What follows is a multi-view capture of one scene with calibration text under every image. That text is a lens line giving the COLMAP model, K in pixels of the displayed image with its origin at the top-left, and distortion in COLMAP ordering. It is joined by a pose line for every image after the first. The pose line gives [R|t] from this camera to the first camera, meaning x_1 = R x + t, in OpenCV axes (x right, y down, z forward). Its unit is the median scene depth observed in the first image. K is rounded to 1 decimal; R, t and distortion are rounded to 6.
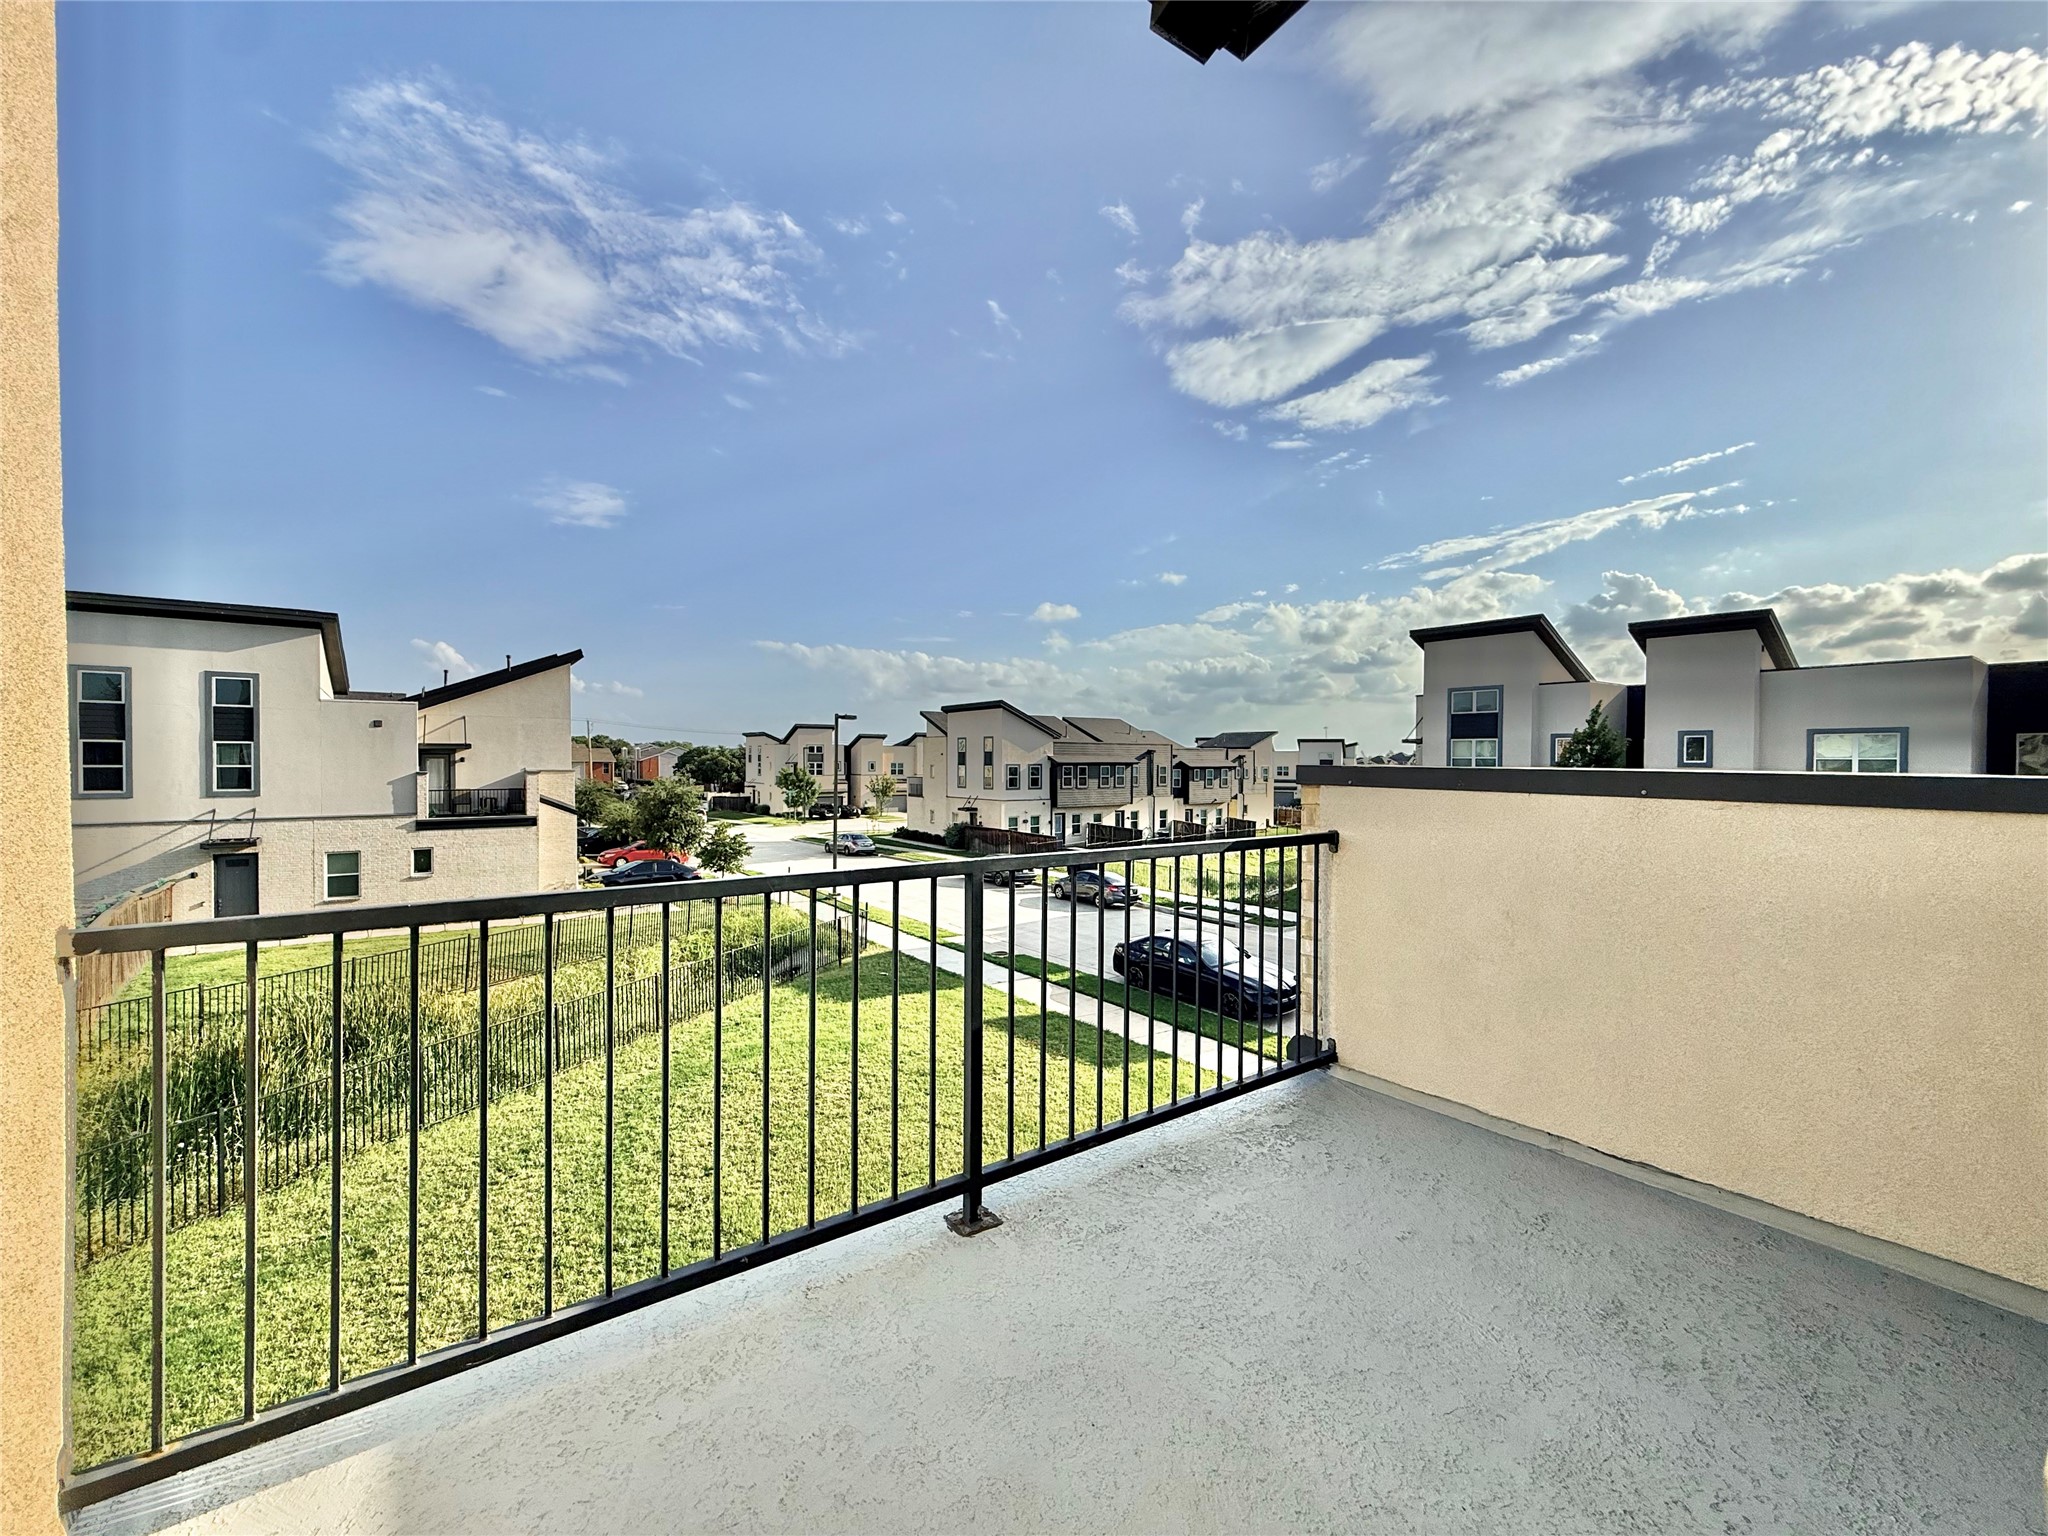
lens RADIAL K [[819.7, 0, 1019.5], [0, 819.7, 766.2], [0, 0, 1]] dist [0.004706, 0.000142]
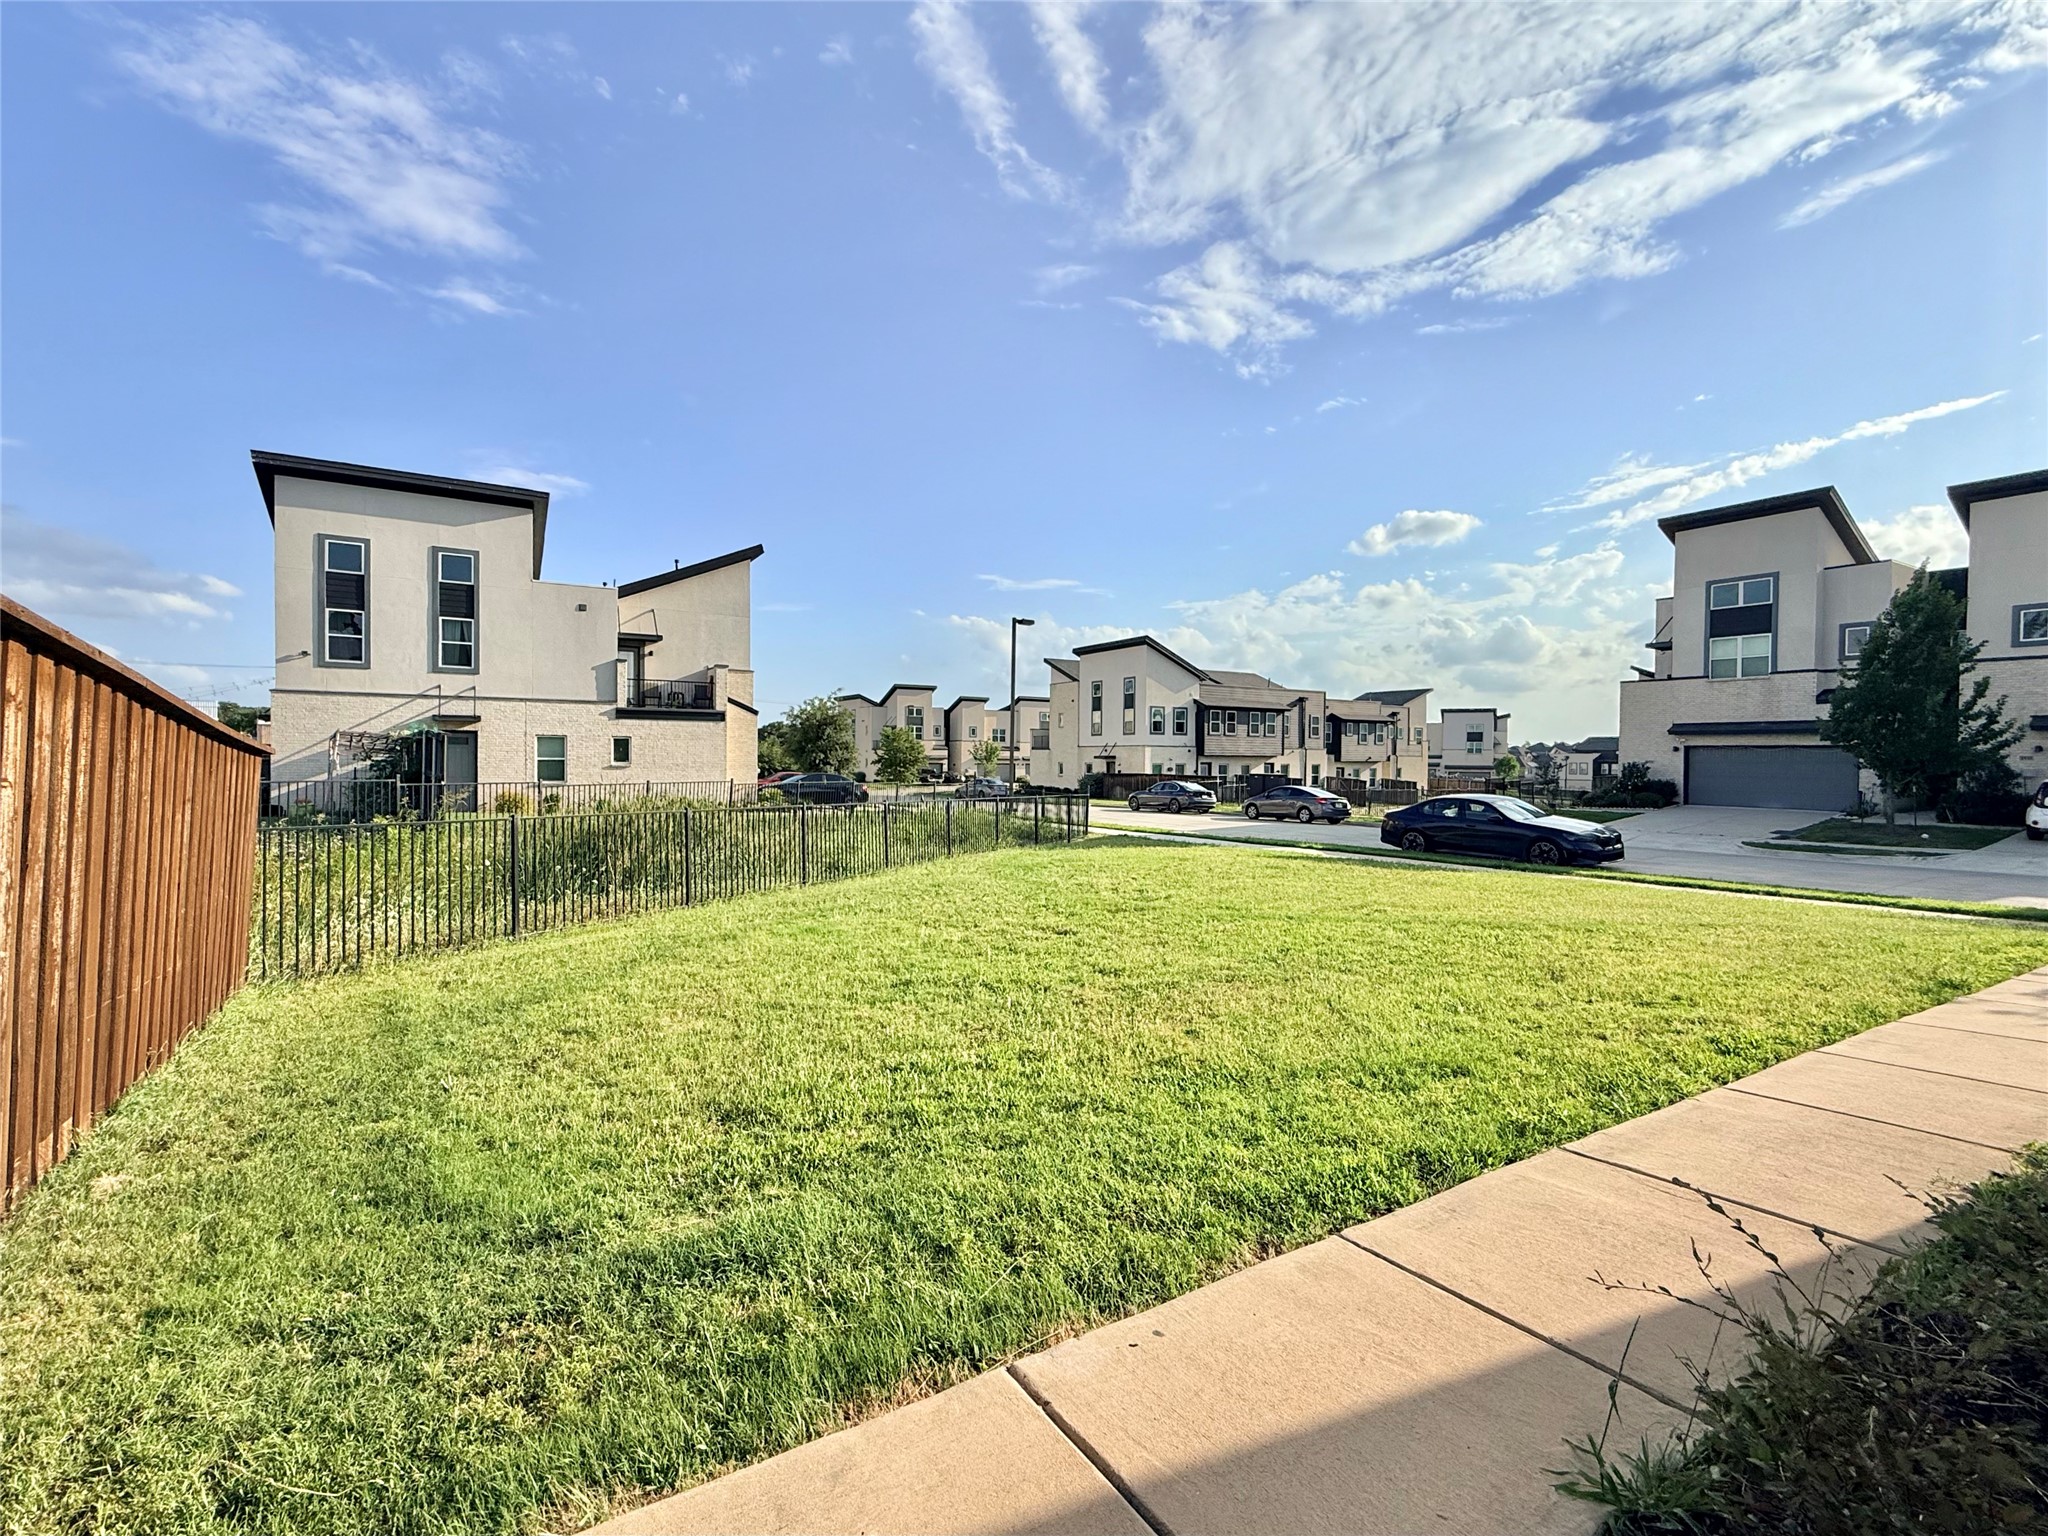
lens RADIAL K [[901.6, 0, 1022.3], [0, 901.6, 767.2], [0, 0, 1]] dist [0.011171, -0.000180]
pose [[0.997117, 0.006432, -0.075601, -0.080187], [-0.006212, 0.999976, 0.003144, 0.062144], [0.075620, -0.002665, 0.997133, -0.019596]]
